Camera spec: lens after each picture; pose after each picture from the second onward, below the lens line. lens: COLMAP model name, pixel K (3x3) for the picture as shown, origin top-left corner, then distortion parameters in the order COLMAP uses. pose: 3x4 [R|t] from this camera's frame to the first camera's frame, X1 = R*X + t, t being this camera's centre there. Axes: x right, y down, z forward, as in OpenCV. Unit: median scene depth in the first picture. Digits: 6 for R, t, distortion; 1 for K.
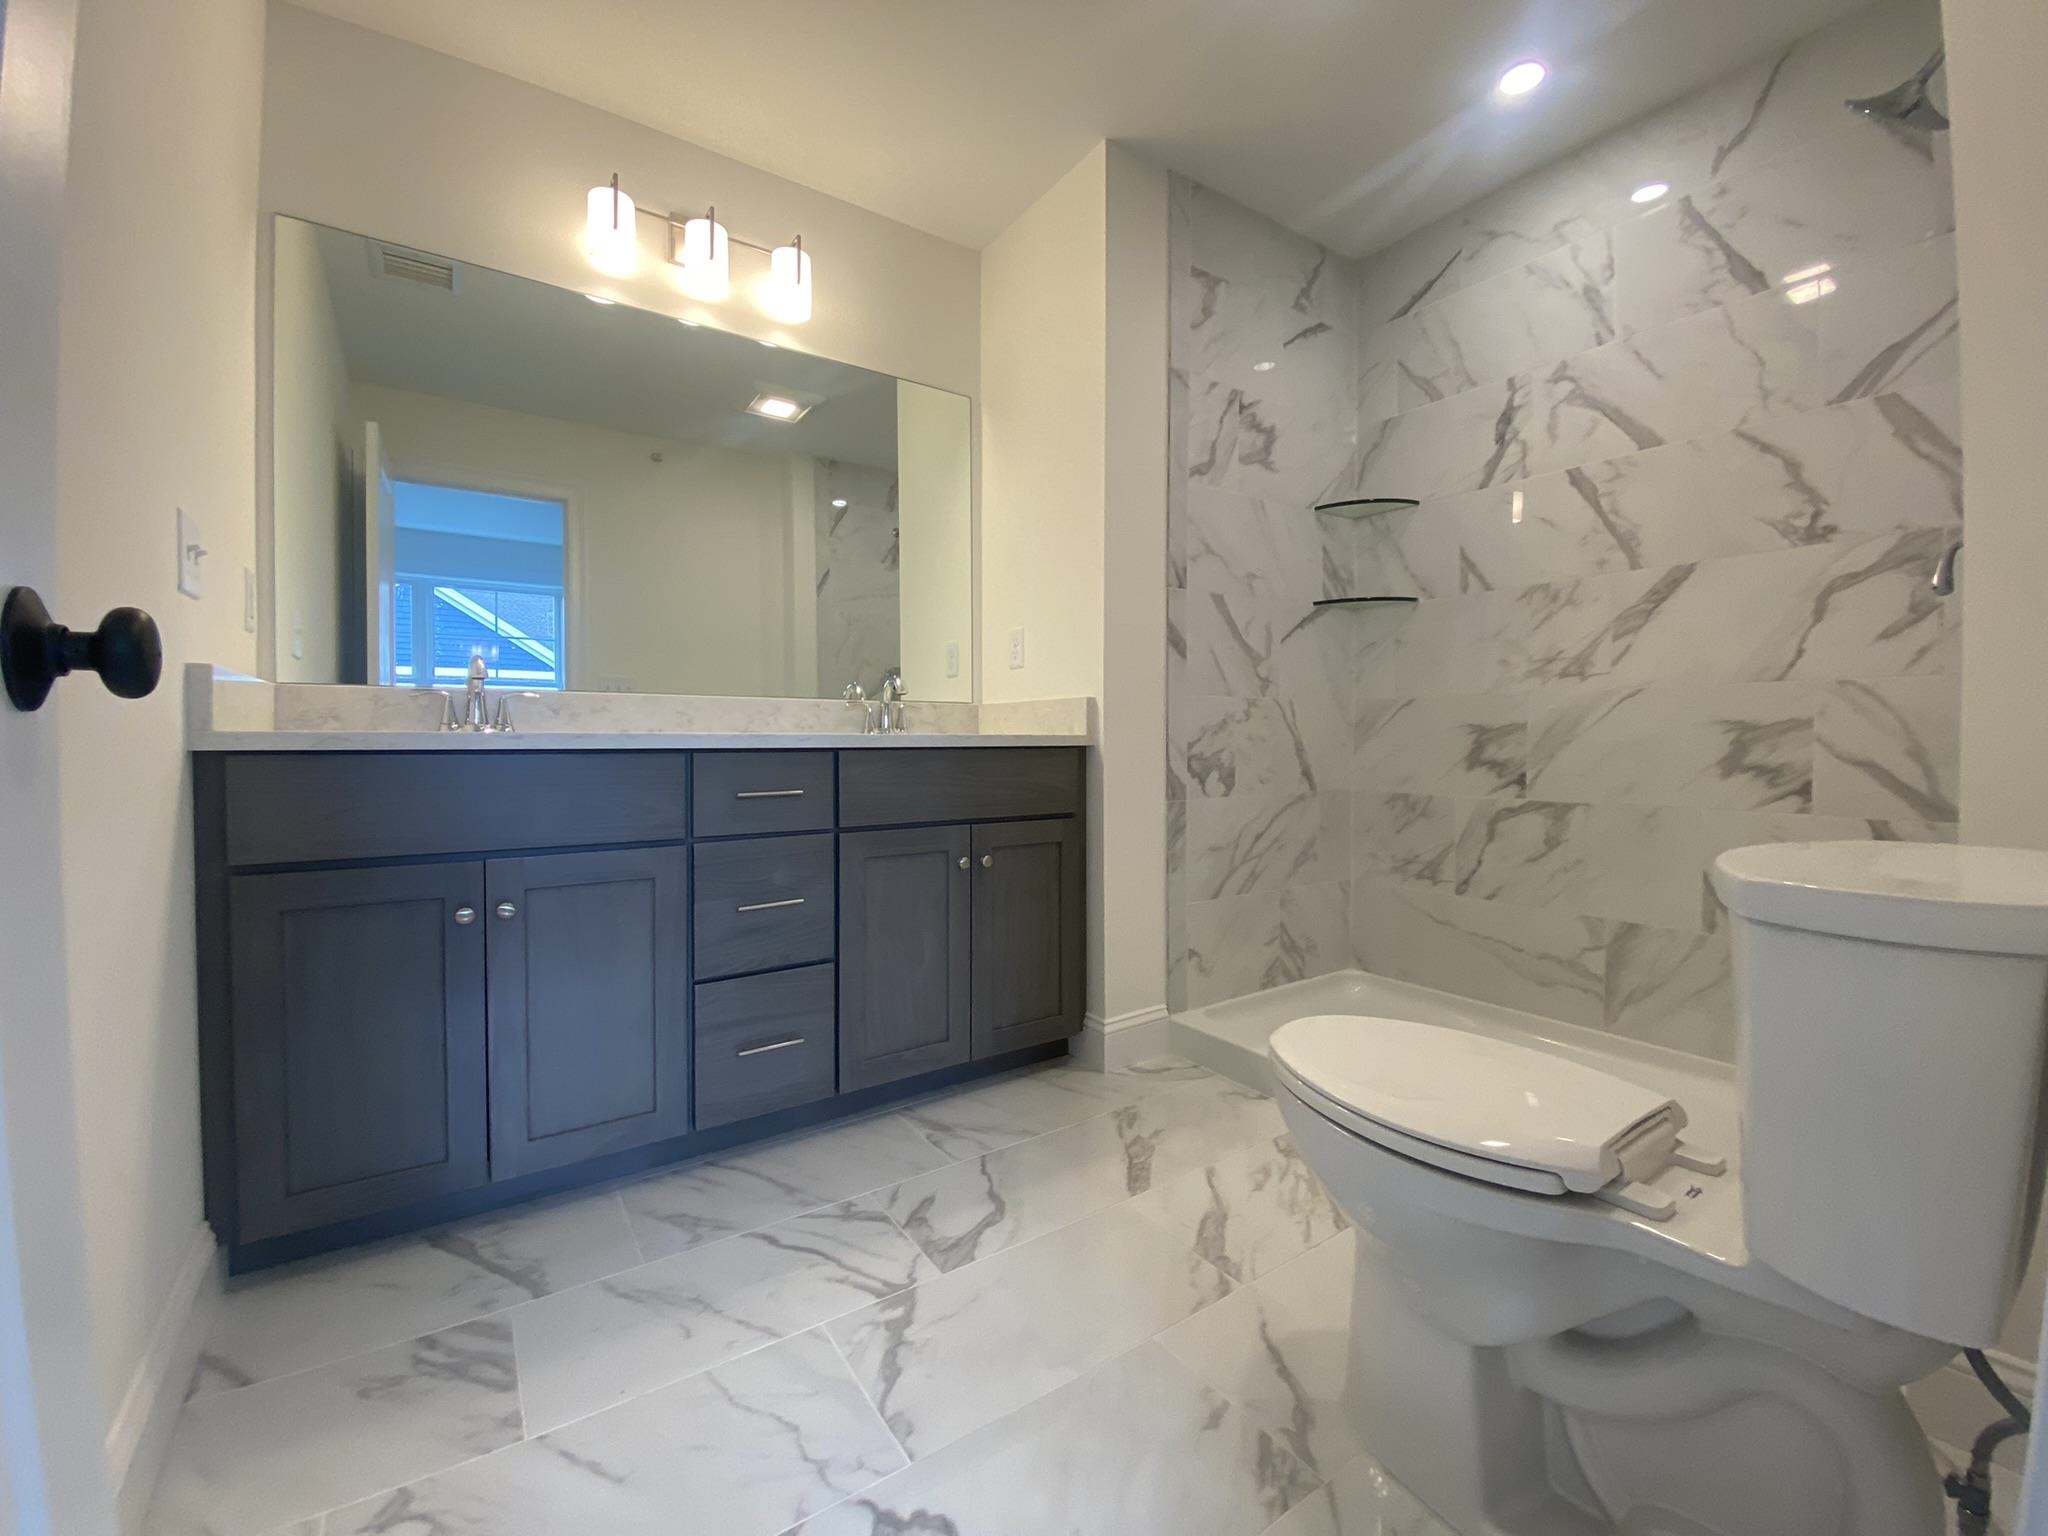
lens RADIAL K [[840.5, 0, 1003.1], [0, 840.5, 747.5], [0, 0, 1]] dist [0.015064, -0.013374]
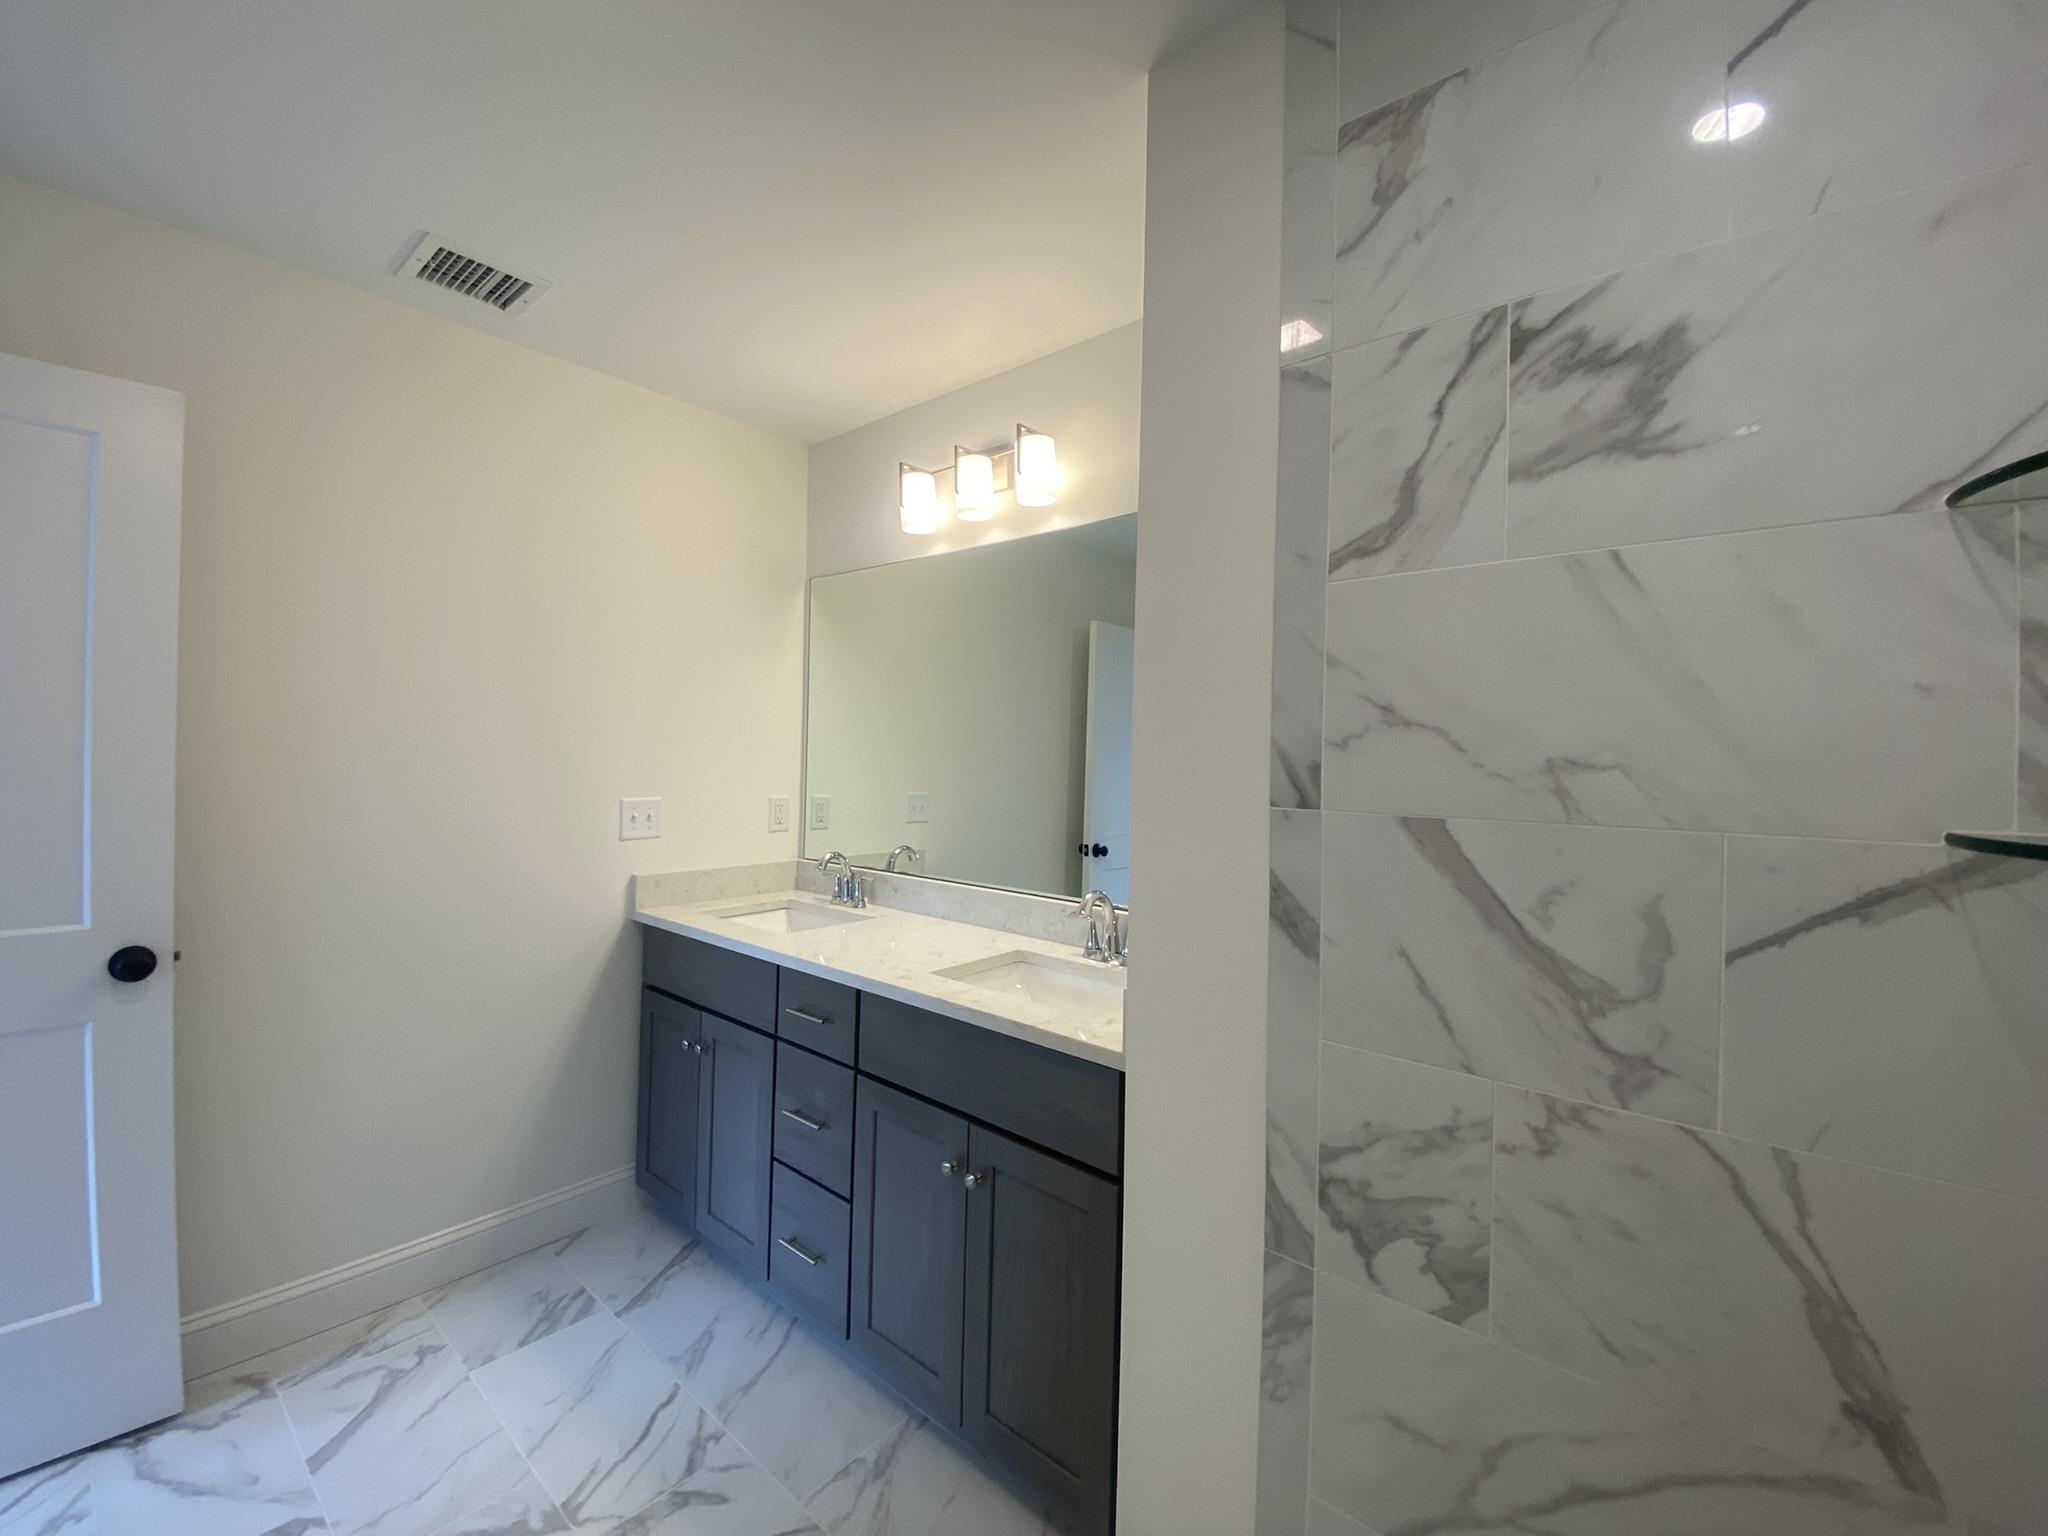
lens RADIAL K [[840.5, 0, 991.5], [0, 840.5, 728.2], [0, 0, 1]] dist [0.015064, -0.013374]
pose [[0.244119, -0.018012, -0.969578, 0.630383], [-0.017638, 0.999580, -0.023011, -0.220707], [0.969585, 0.022719, 0.243698, 0.703931]]
